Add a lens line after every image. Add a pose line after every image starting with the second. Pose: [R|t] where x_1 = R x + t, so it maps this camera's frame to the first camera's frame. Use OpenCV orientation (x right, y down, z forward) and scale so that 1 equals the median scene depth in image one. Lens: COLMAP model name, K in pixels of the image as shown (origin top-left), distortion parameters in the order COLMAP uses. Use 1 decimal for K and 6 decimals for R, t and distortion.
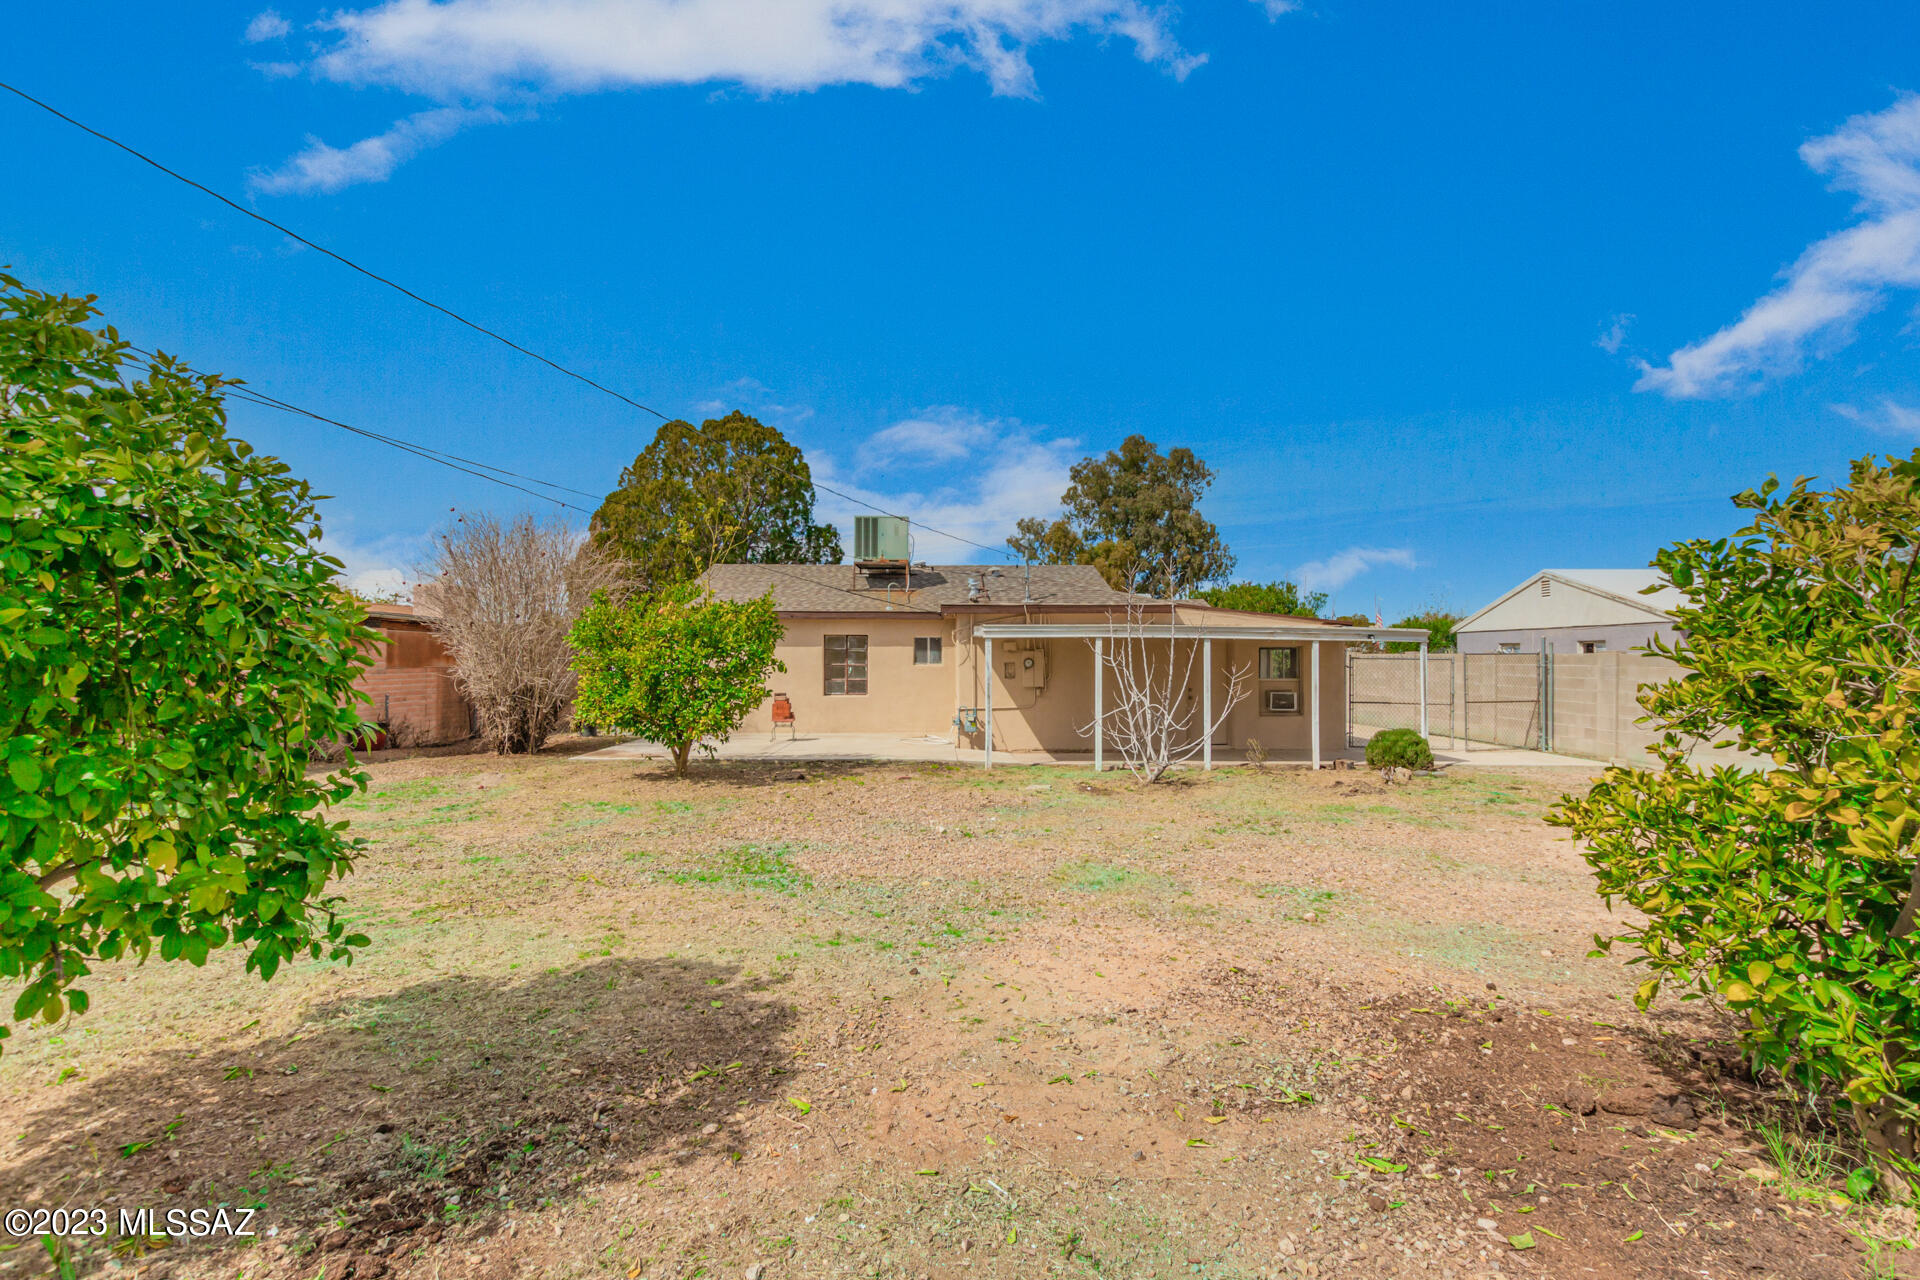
lens RADIAL K [[879.9, 0, 962.9], [0, 879.9, 657.8], [0, 0, 1]] dist [0.011494, -0.000397]
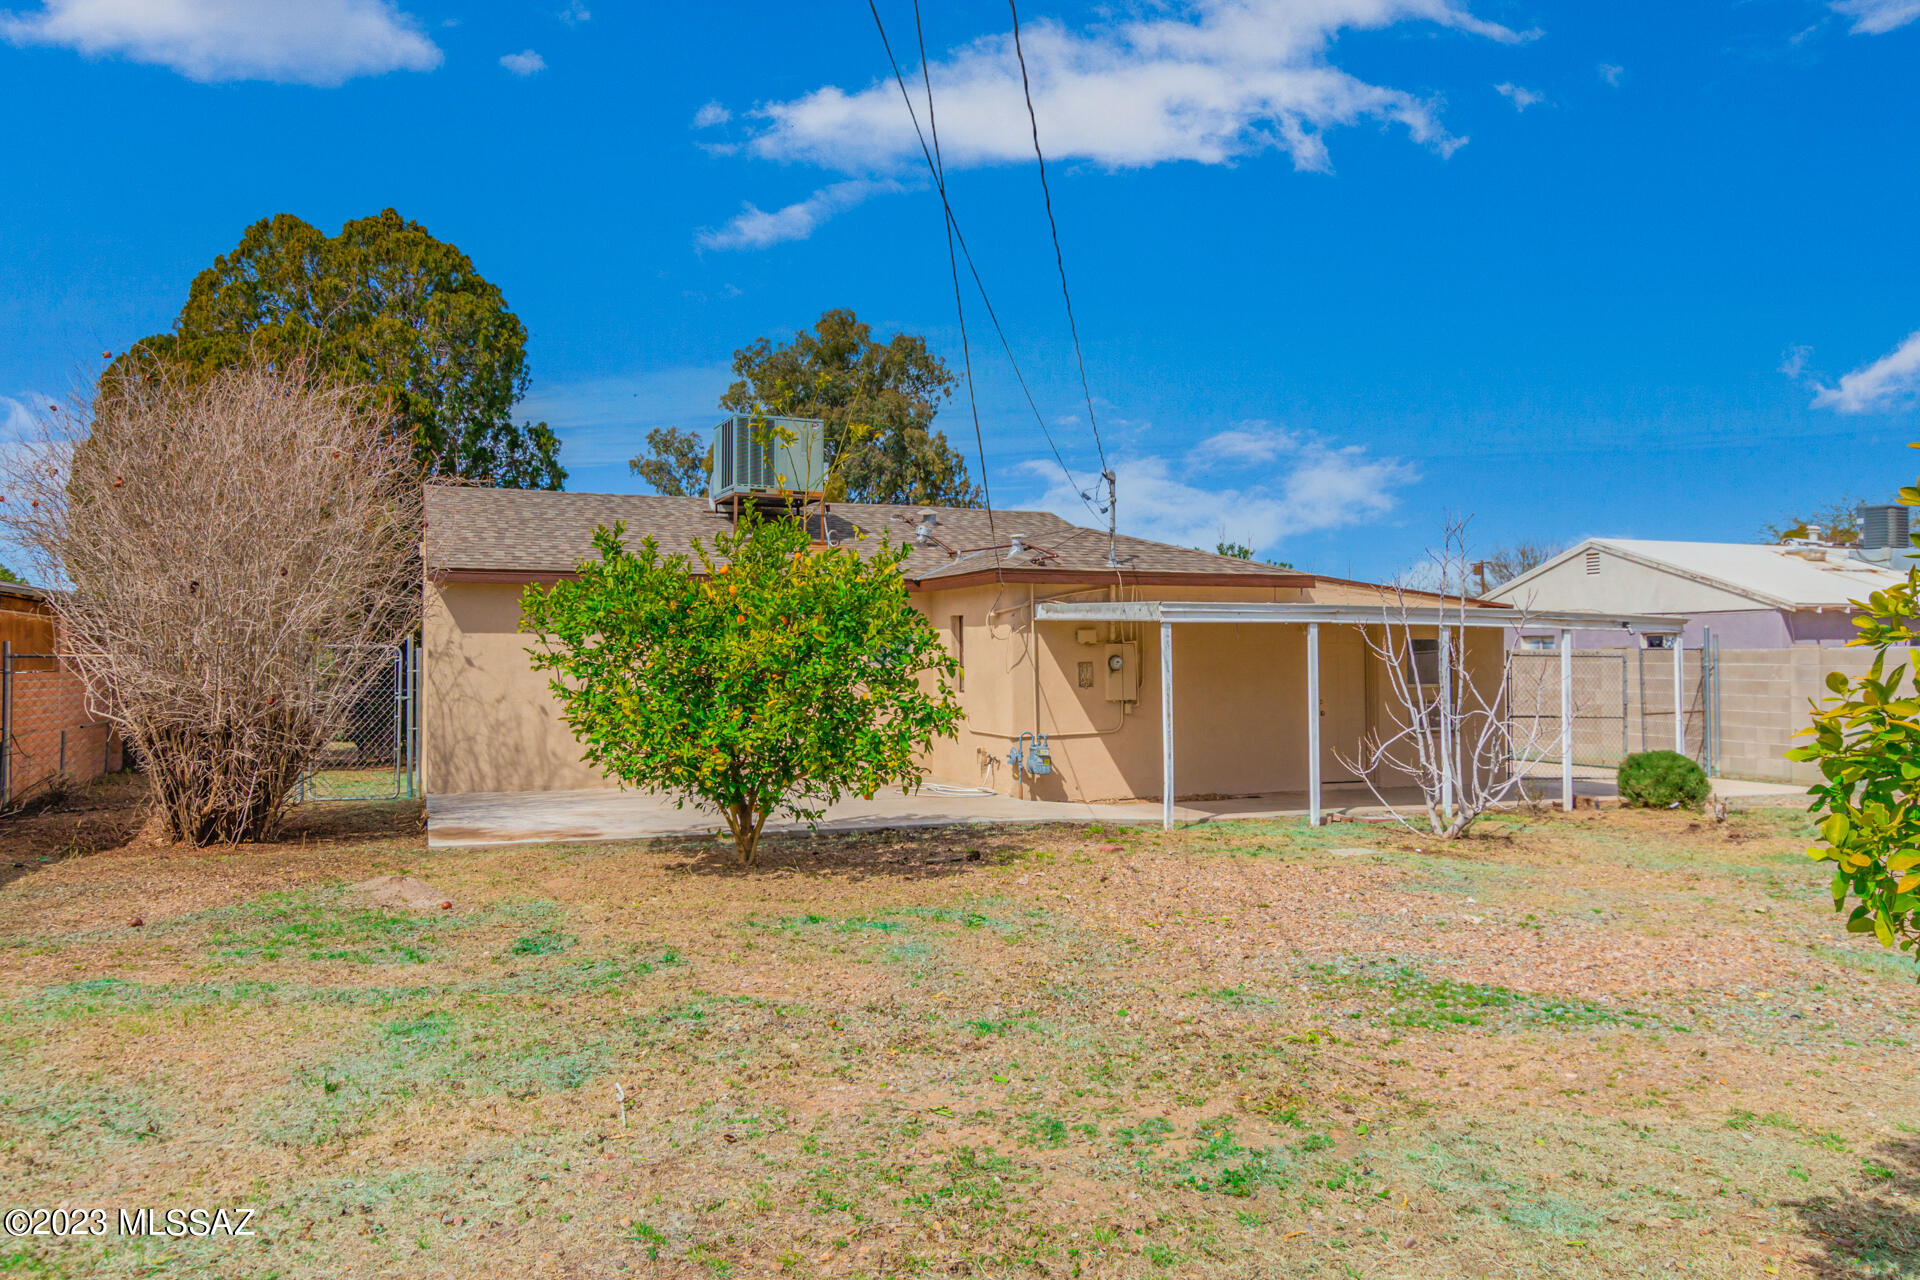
lens RADIAL K [[1416.0, 0, 960.1], [0, 1416.0, 626.8], [0, 0, 1]] dist [0.004625, 0.000851]
pose [[0.935921, 0.006434, 0.352150, -0.331418], [0.001891, 0.999727, -0.023292, 0.003218], [-0.352204, 0.022466, 0.935654, 0.069813]]
